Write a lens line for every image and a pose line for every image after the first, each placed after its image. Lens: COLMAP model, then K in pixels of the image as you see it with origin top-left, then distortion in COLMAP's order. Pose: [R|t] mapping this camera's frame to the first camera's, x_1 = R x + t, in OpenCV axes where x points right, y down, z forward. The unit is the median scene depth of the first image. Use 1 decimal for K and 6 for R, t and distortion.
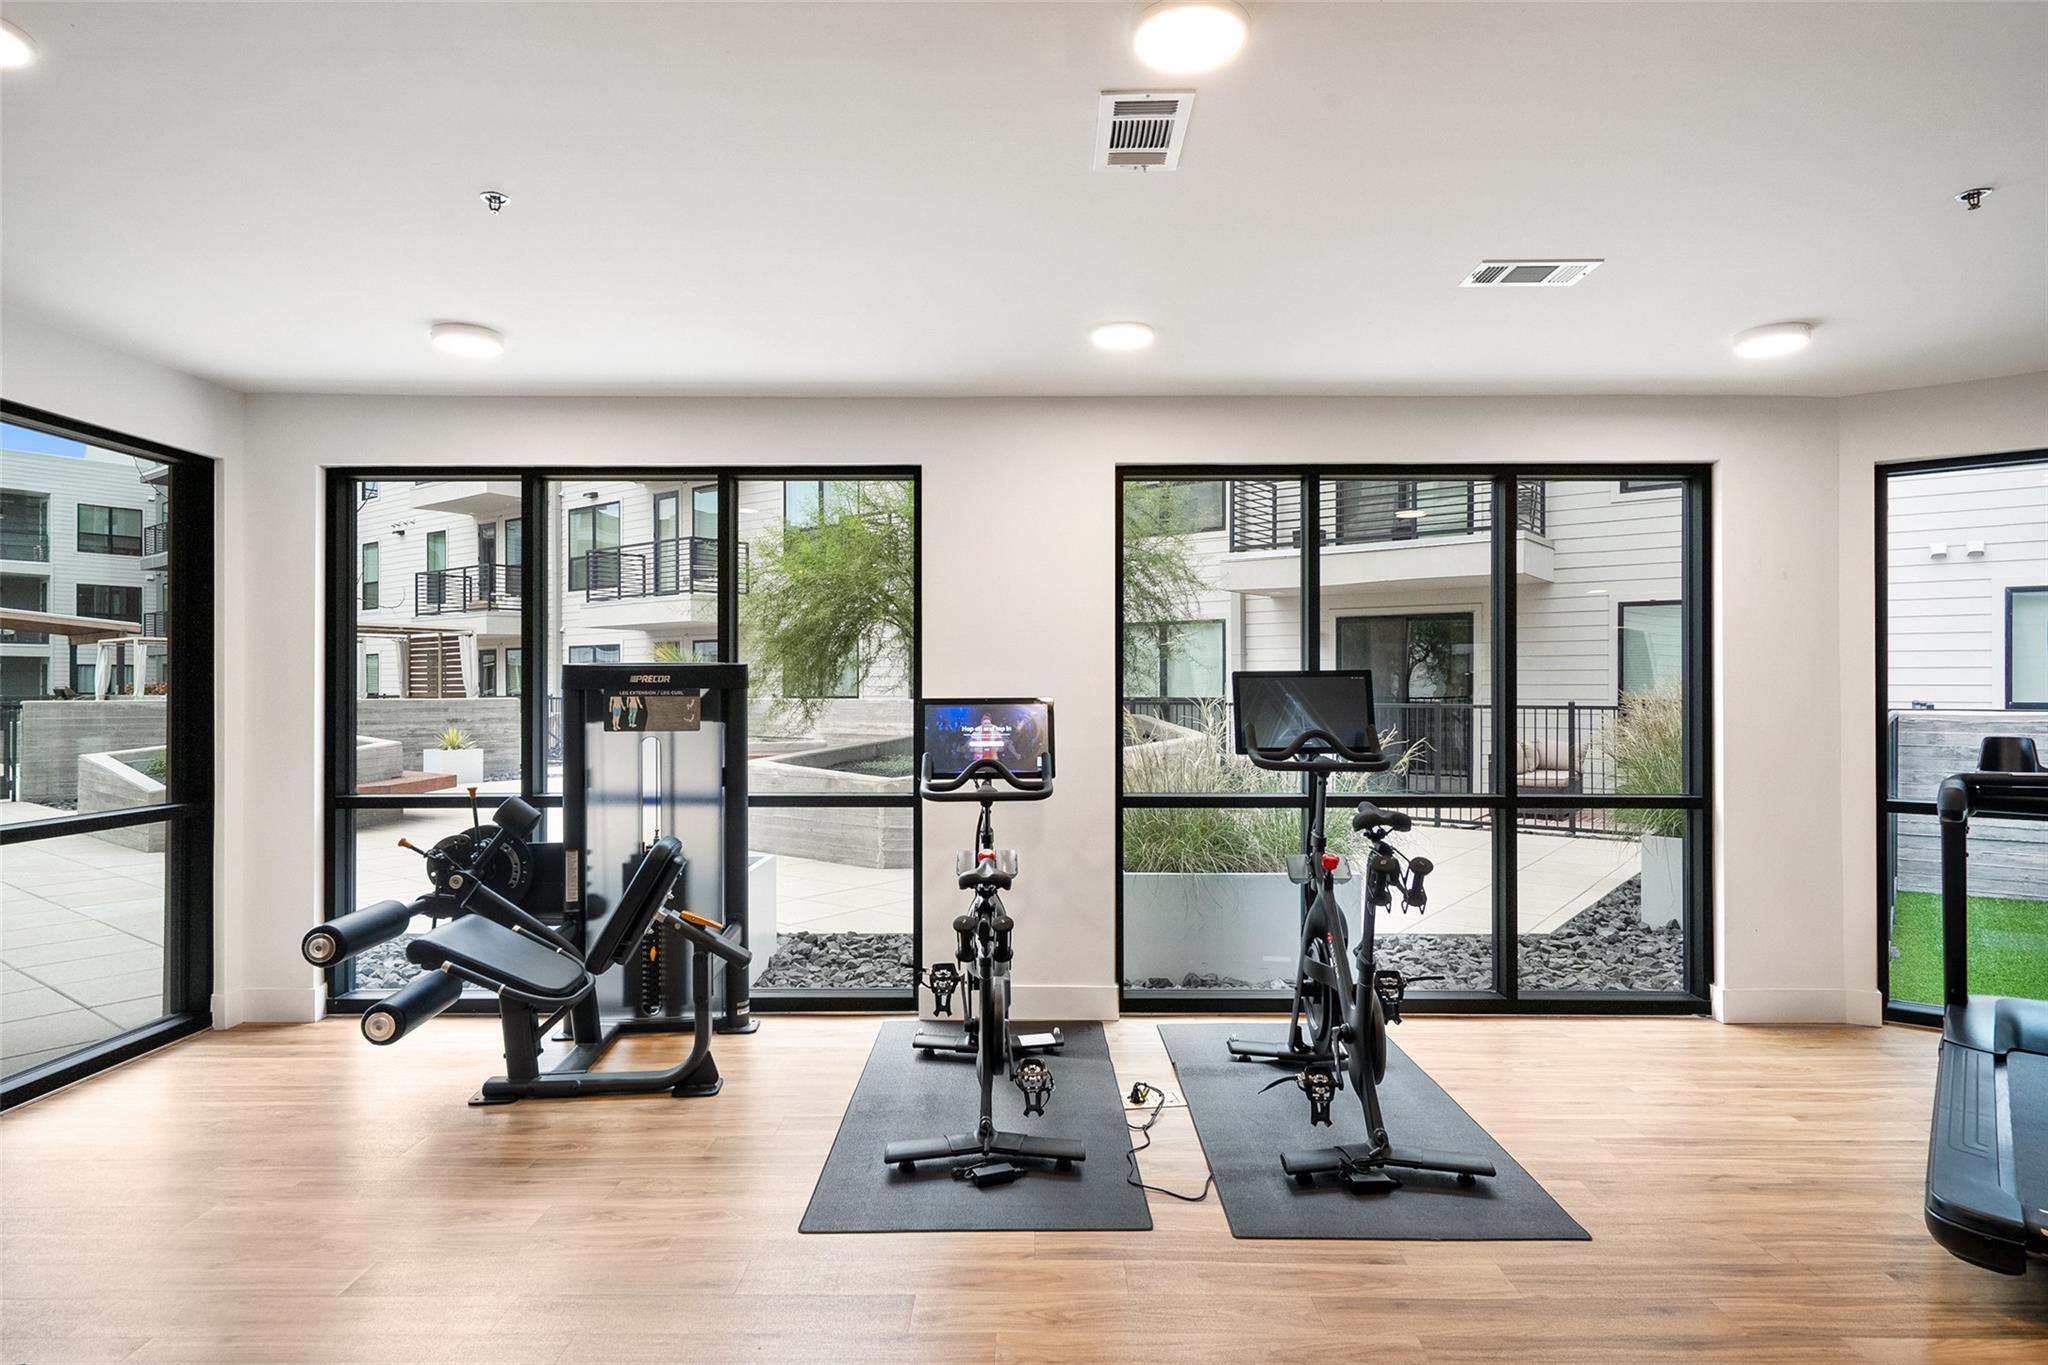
lens RADIAL K [[1124.1, 0, 1034.7], [0, 1124.1, 681.6], [0, 0, 1]] dist [-0.004273, -0.000311]
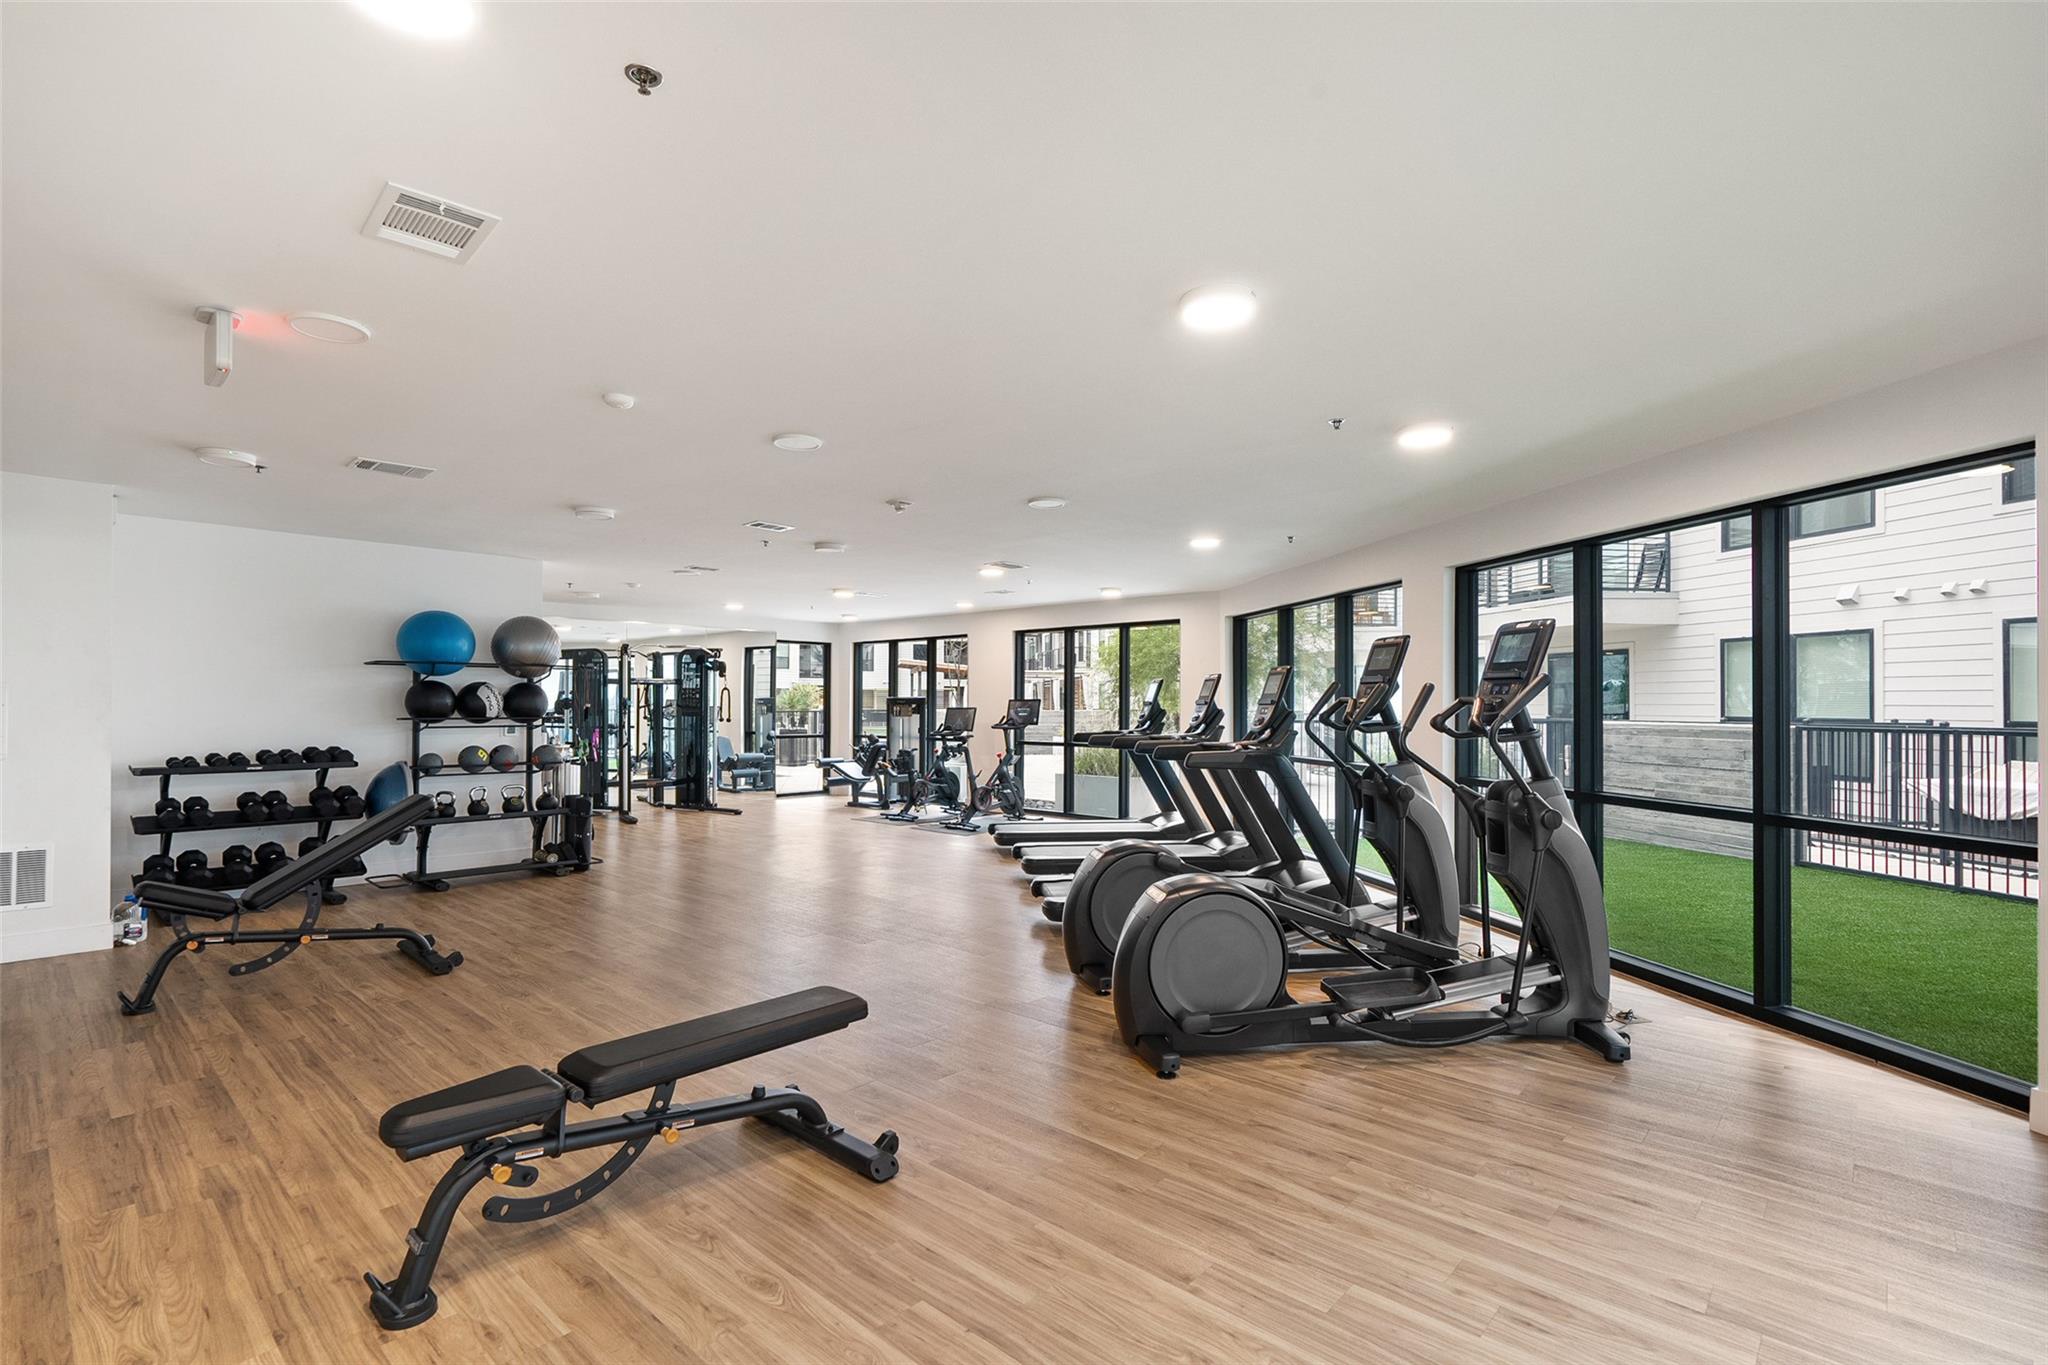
lens RADIAL K [[948.1, 0, 1016.2], [0, 948.1, 692.7], [0, 0, 1]] dist [-0.000761, -0.000073]
pose [[0.737549, -0.006291, -0.675264, 1.934693], [0.000557, 0.999962, -0.008708, -0.004805], [0.675293, 0.006047, 0.737524, -0.955231]]
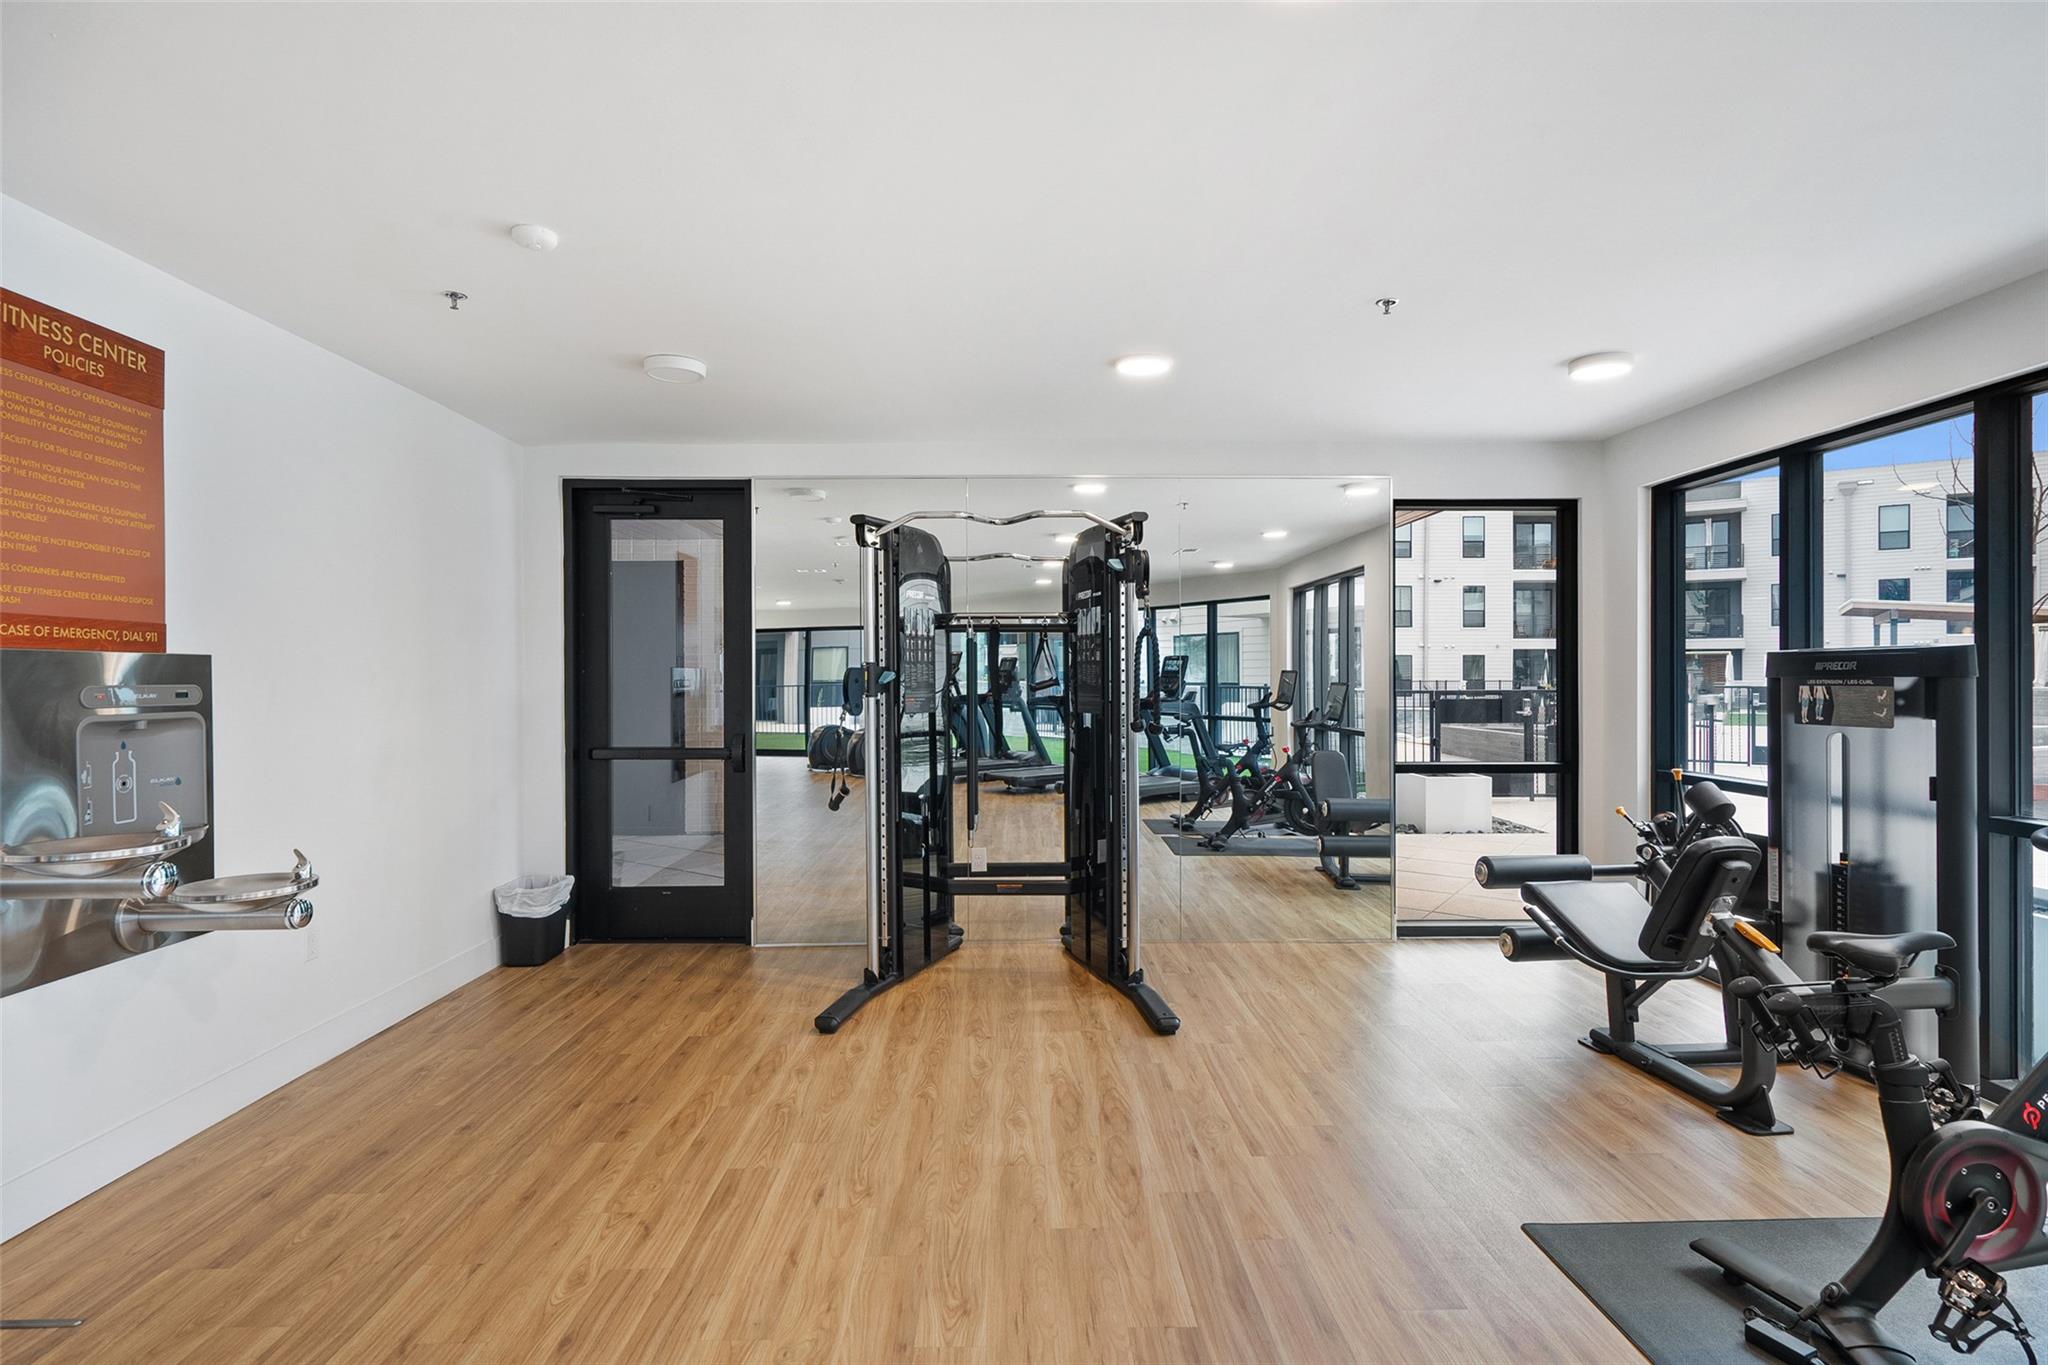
lens RADIAL K [[995.4, 0, 1026.8], [0, 995.4, 683.5], [0, 0, 1]] dist [-0.002759, 0.000269]
pose [[0.013174, 0.007257, -0.999887, 0.419752], [0.009307, 0.999929, 0.007380, -0.000345], [0.999870, -0.009403, 0.013105, 0.358410]]
